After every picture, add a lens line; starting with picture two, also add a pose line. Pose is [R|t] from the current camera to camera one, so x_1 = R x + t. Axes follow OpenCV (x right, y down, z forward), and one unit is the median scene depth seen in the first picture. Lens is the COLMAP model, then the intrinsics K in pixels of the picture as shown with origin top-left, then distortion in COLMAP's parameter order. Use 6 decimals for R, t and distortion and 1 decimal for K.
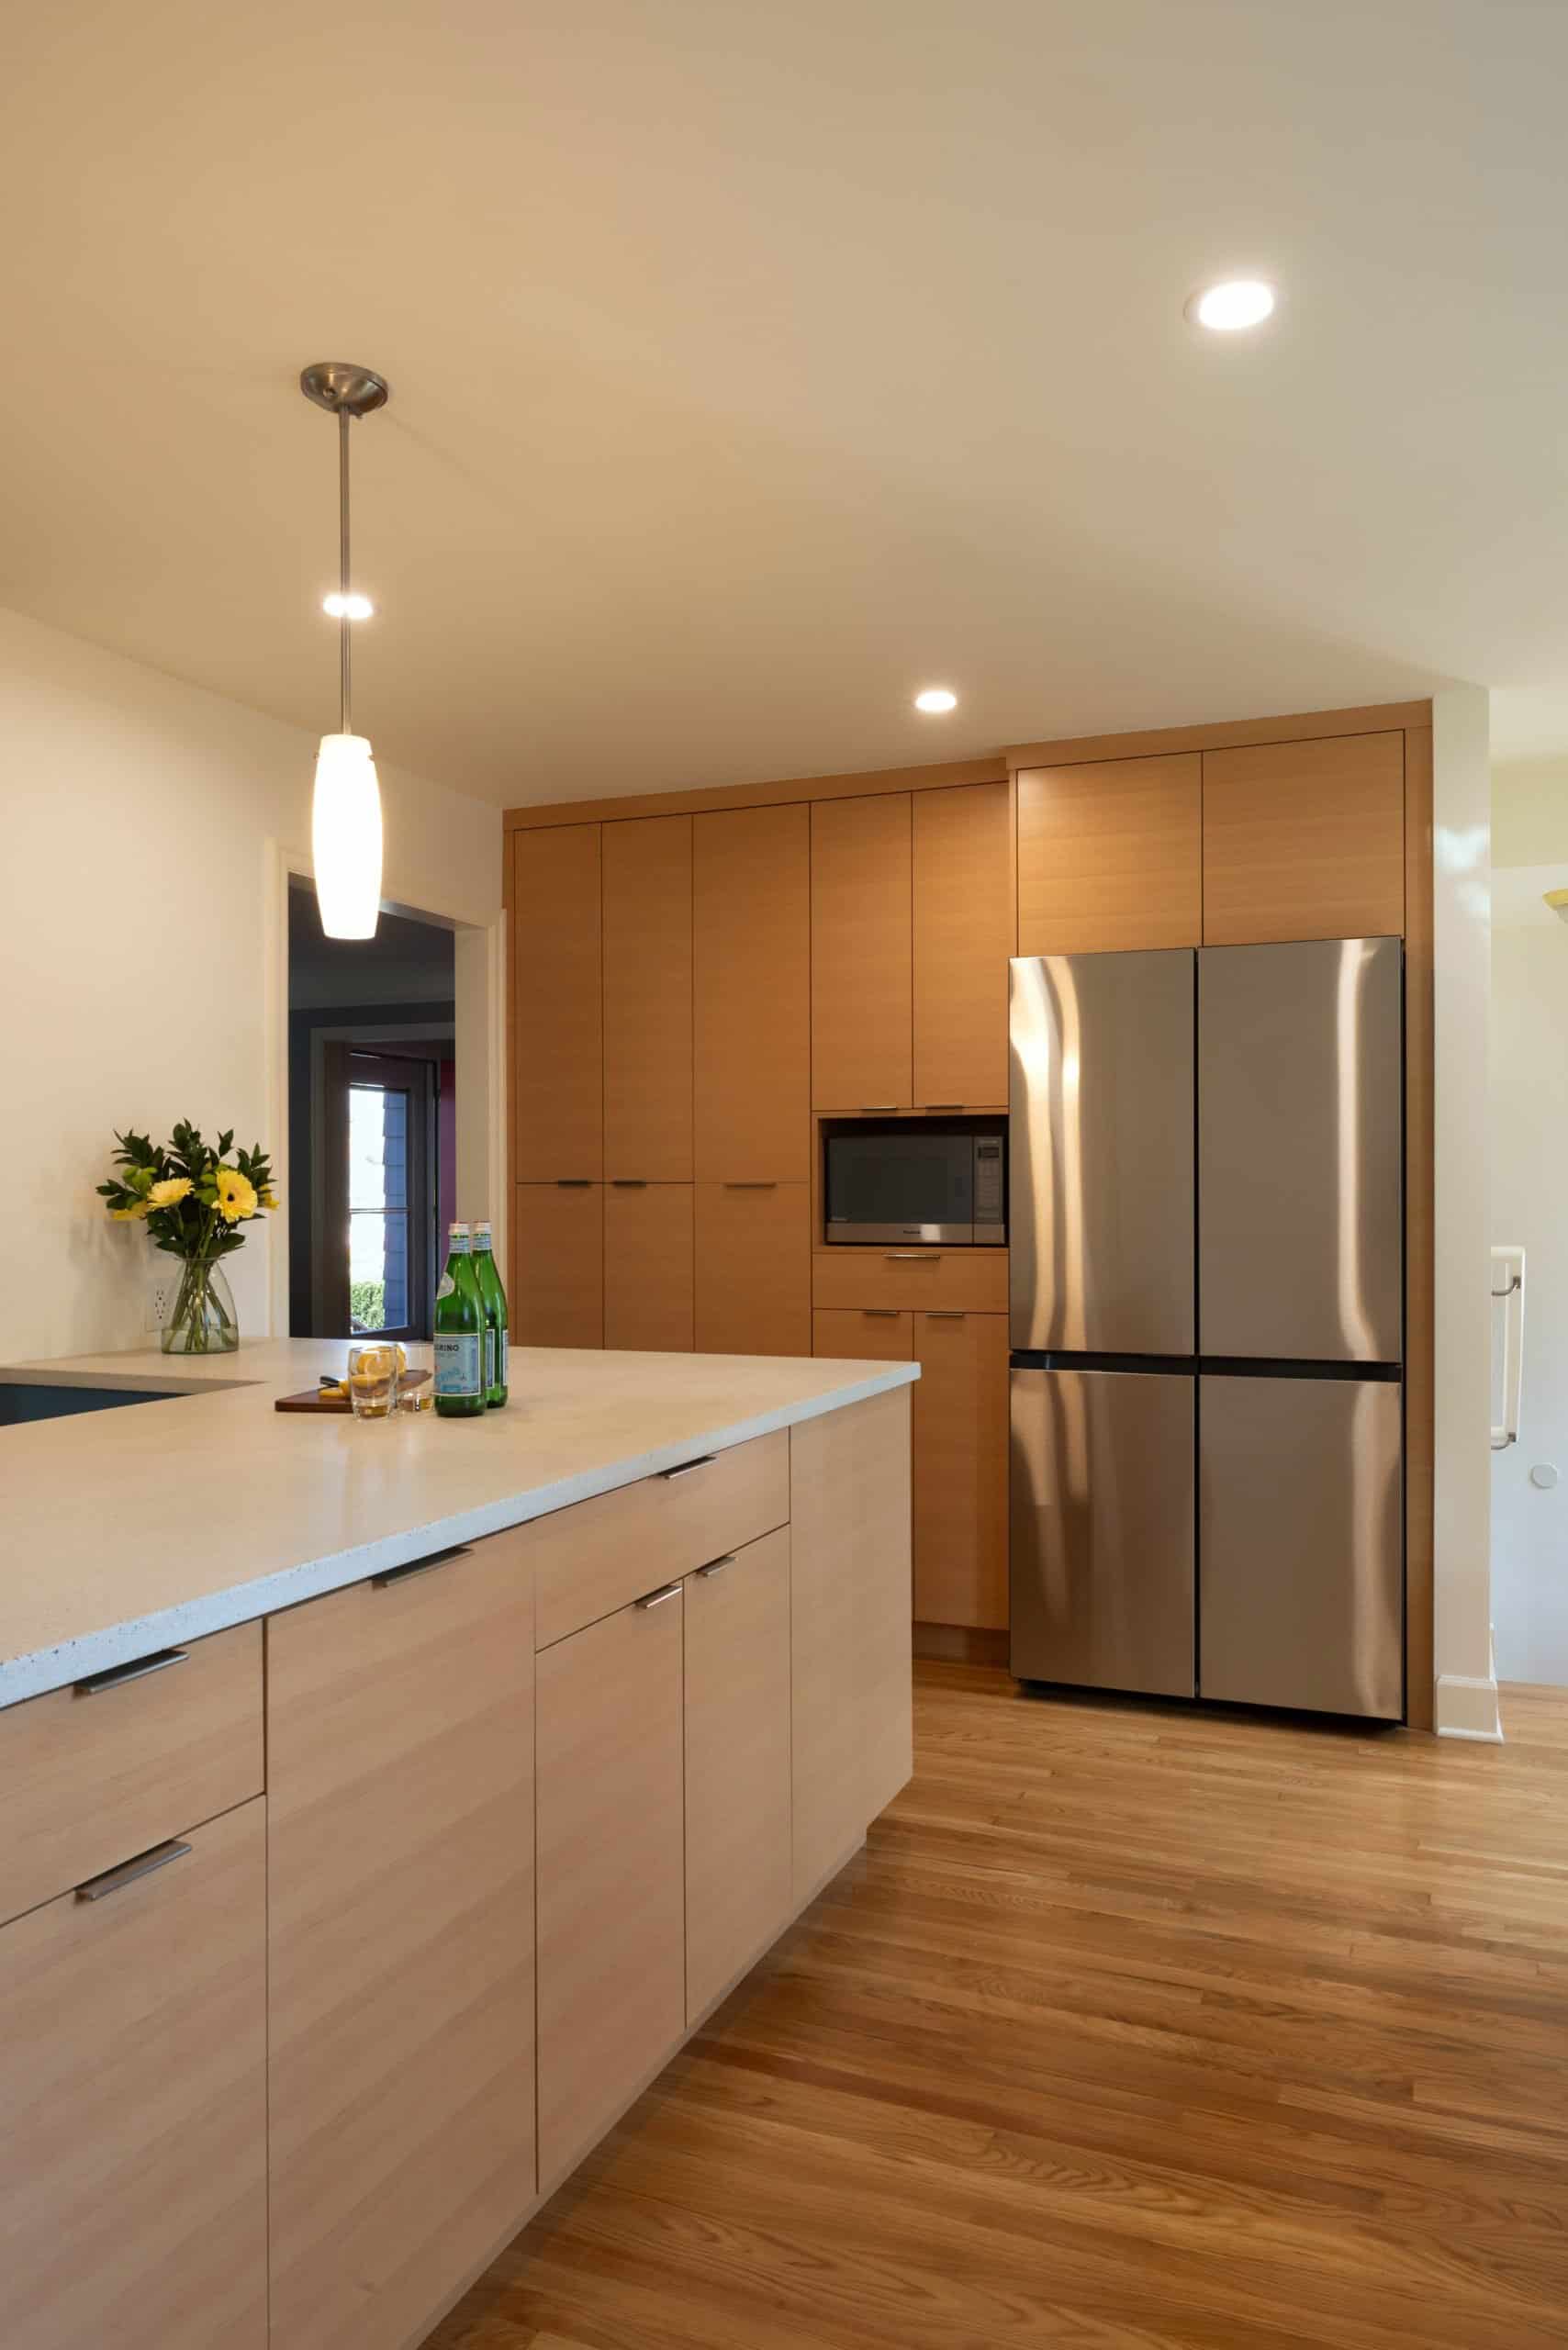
lens RADIAL K [[1596.8, 0, 707.0], [0, 1596.8, 1203.5], [0, 0, 1]] dist [0.035912, -0.037433]
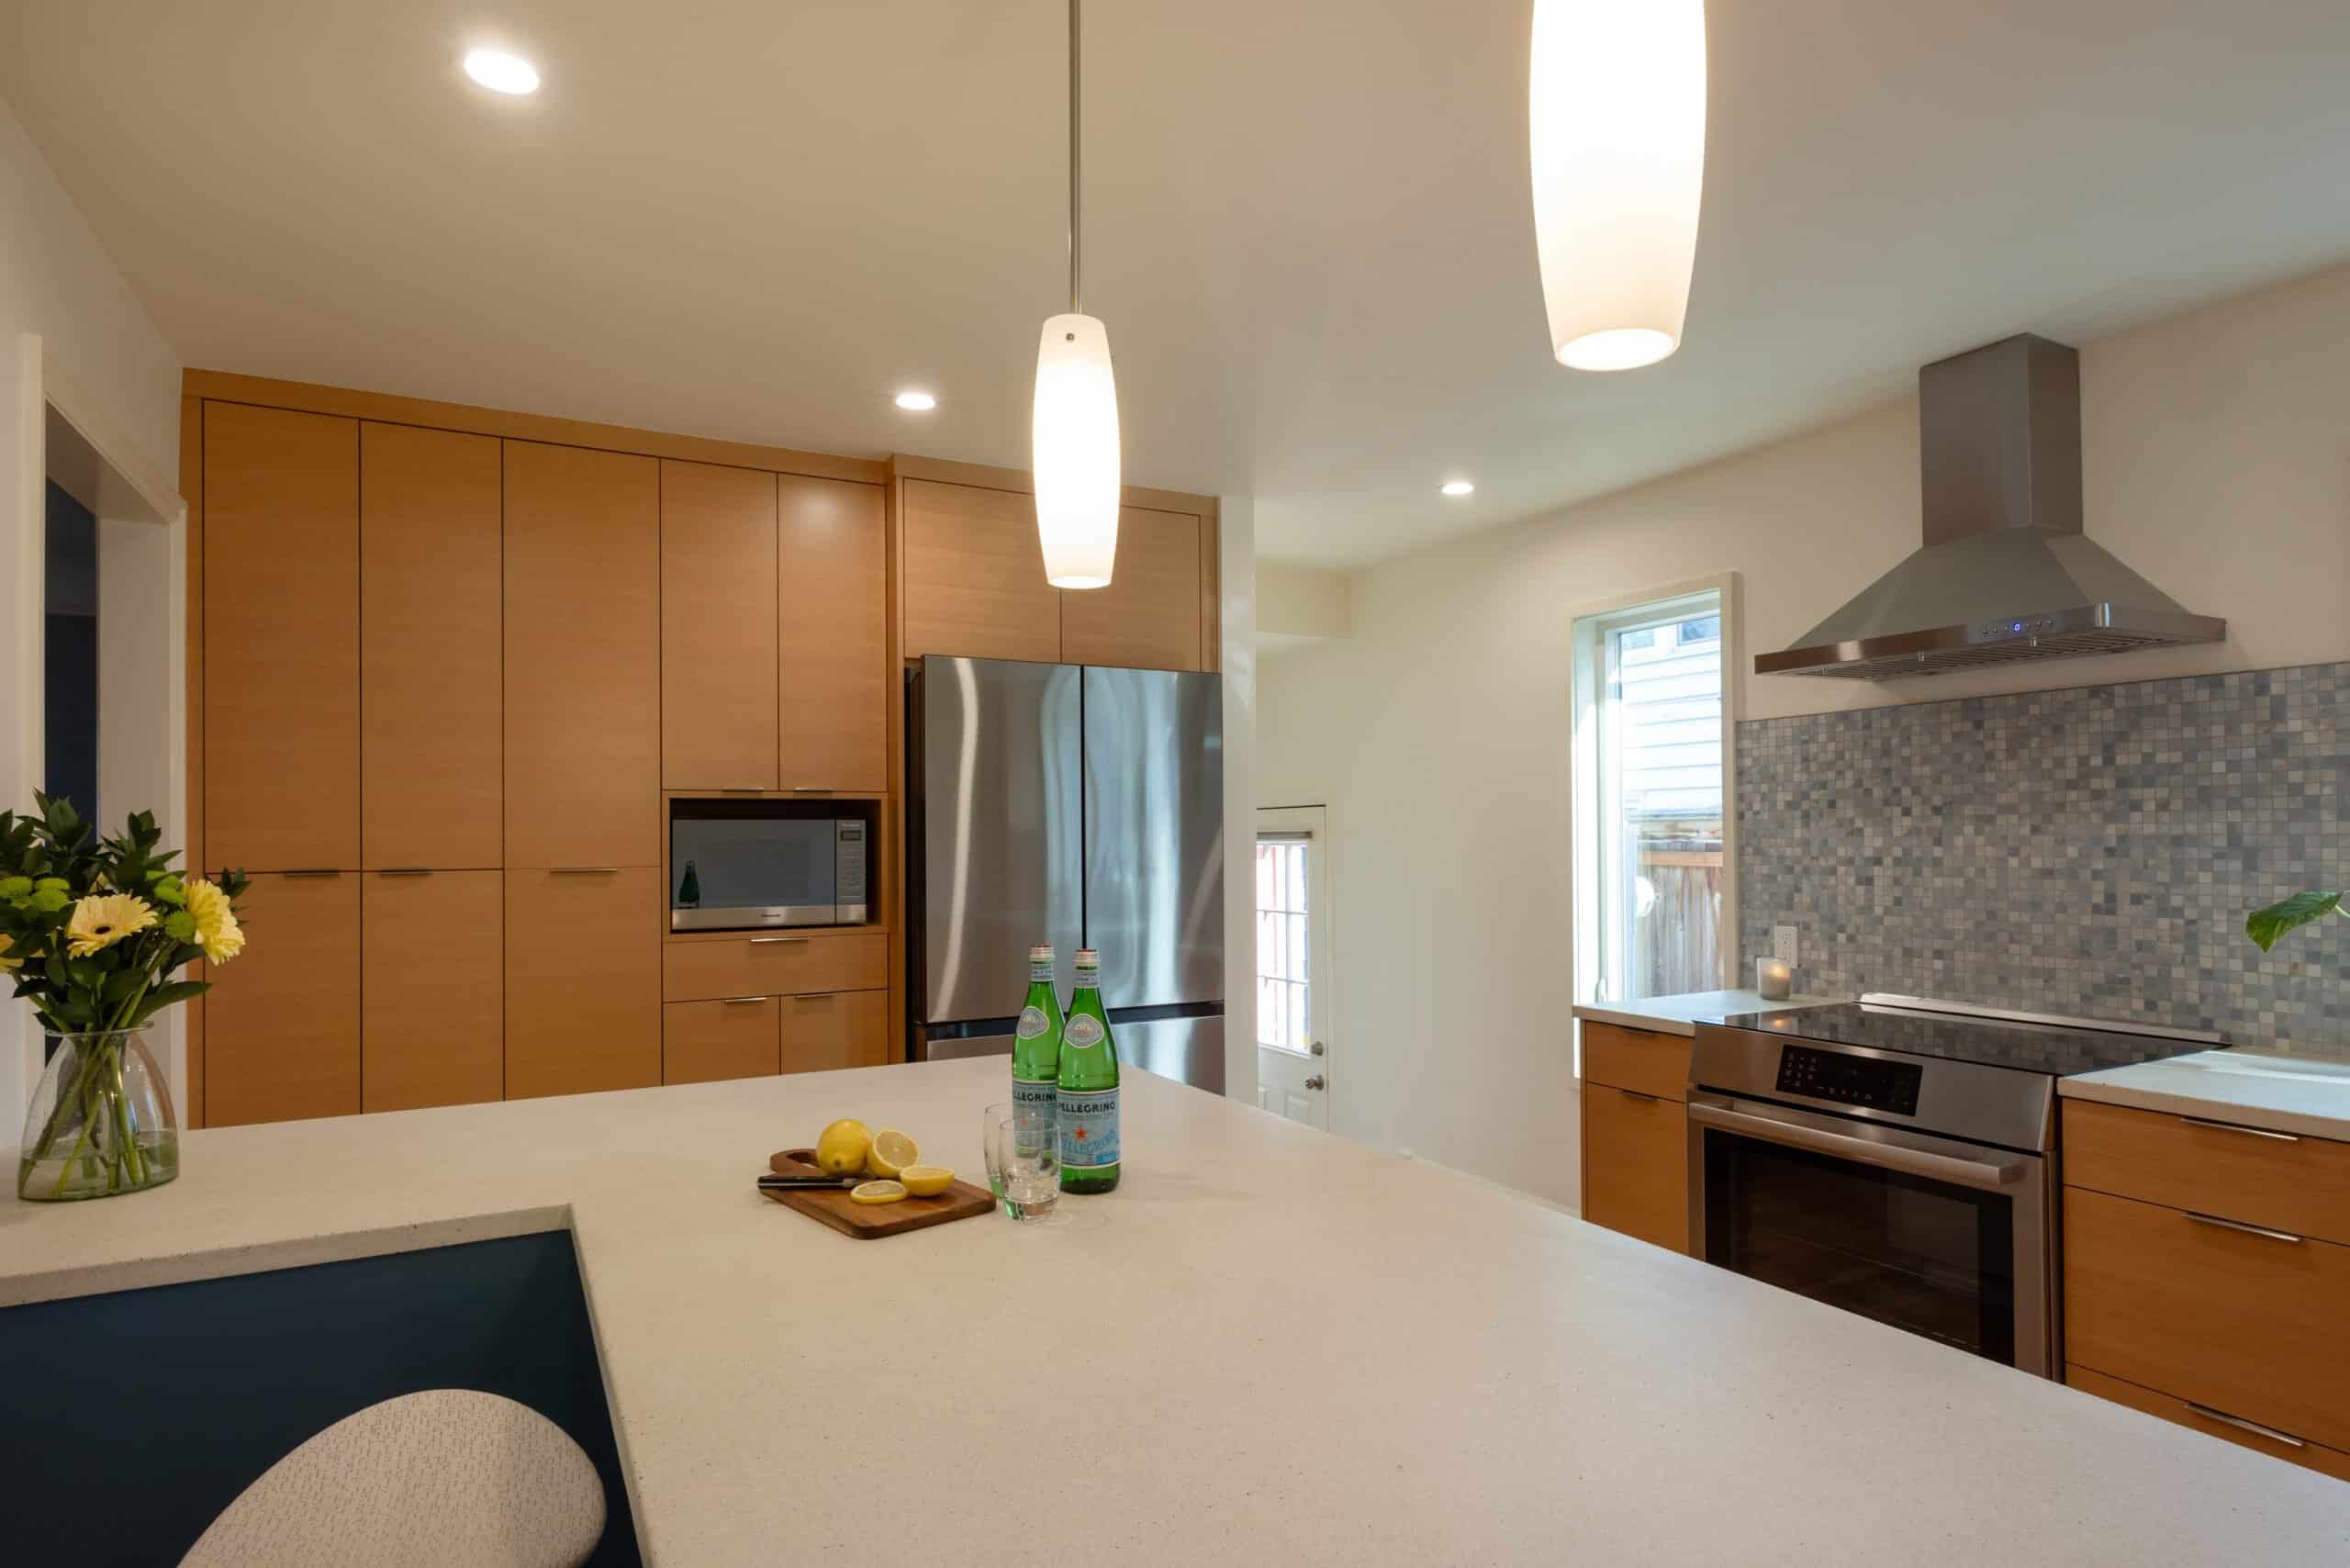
lens RADIAL K [[1293.5, 0, 1180.2], [0, 1293.5, 843.1], [0, 0, 1]] dist [0.001329, -0.001452]
pose [[0.622375, -0.004585, 0.782706, -0.450131], [0.011006, 0.999935, -0.002895, -0.028873], [-0.782642, 0.010416, 0.622385, 0.397431]]
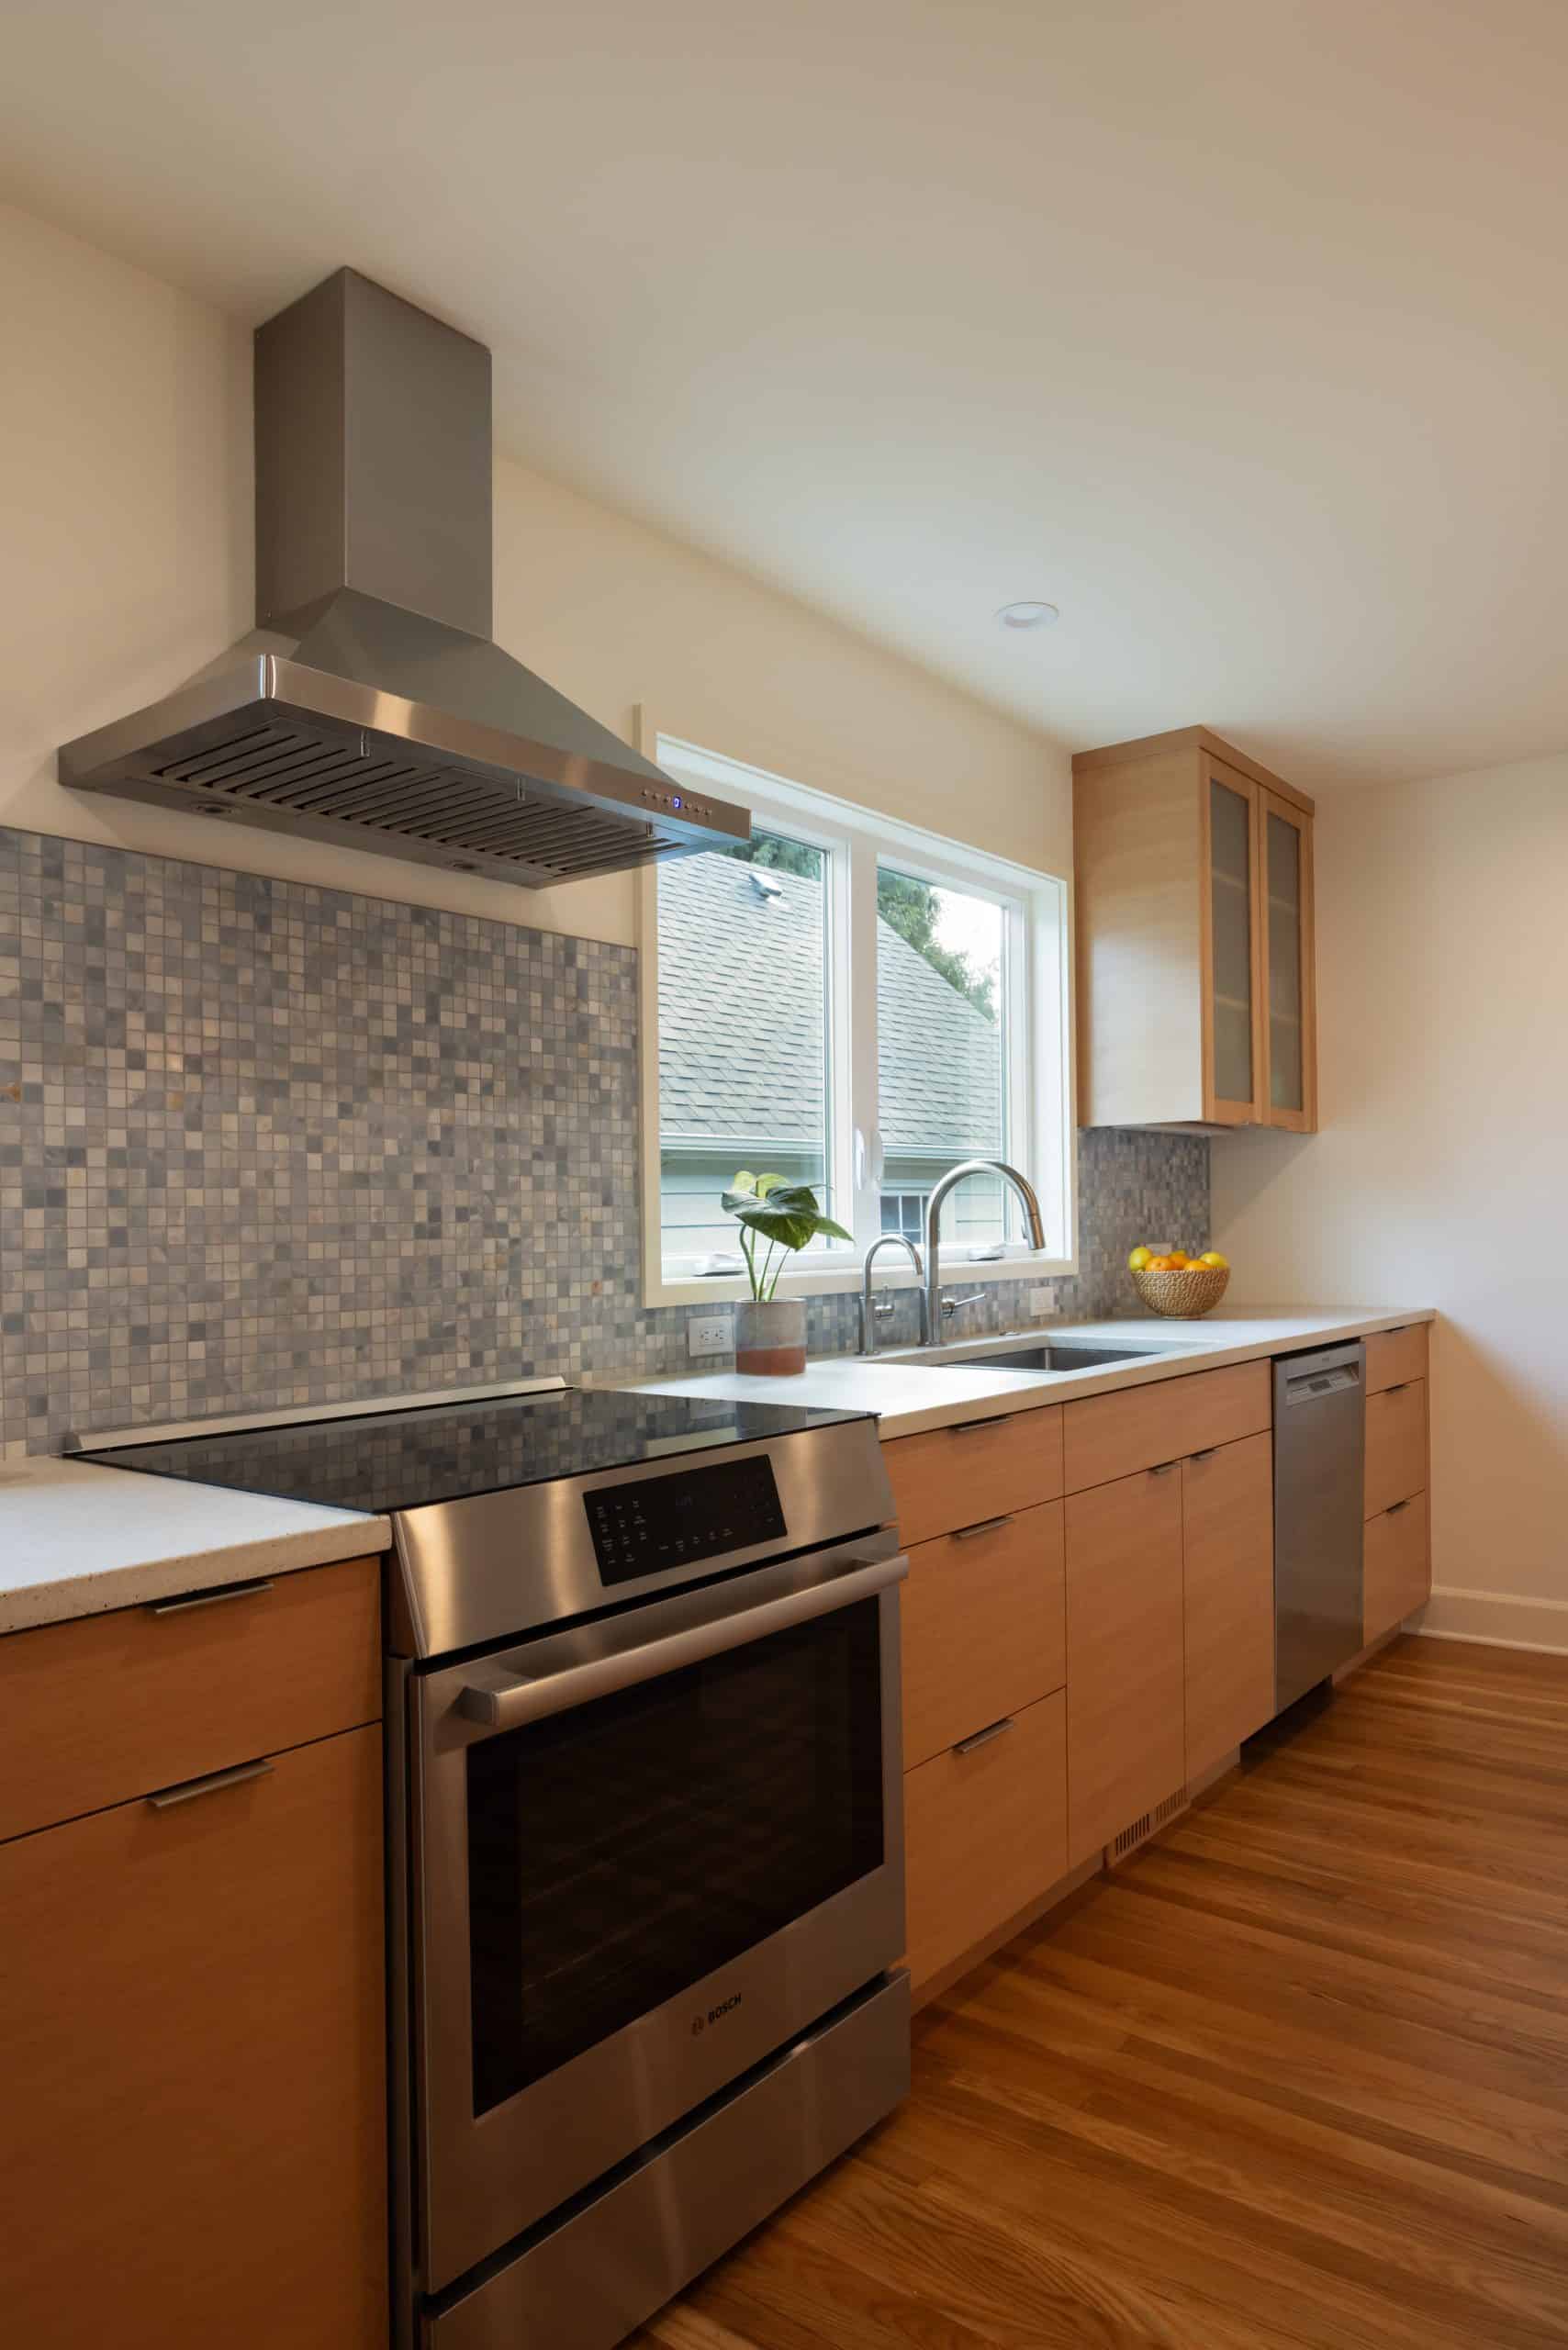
lens RADIAL K [[1431.3, 0, 754.8], [0, 1431.3, 1211.9], [0, 0, 1]] dist [-0.021855, 0.022504]
pose [[-0.961181, 0.016501, 0.275424, 0.230728], [0.016759, 0.999859, -0.001417, 0.011165], [-0.275408, 0.003254, -0.961322, 0.999427]]
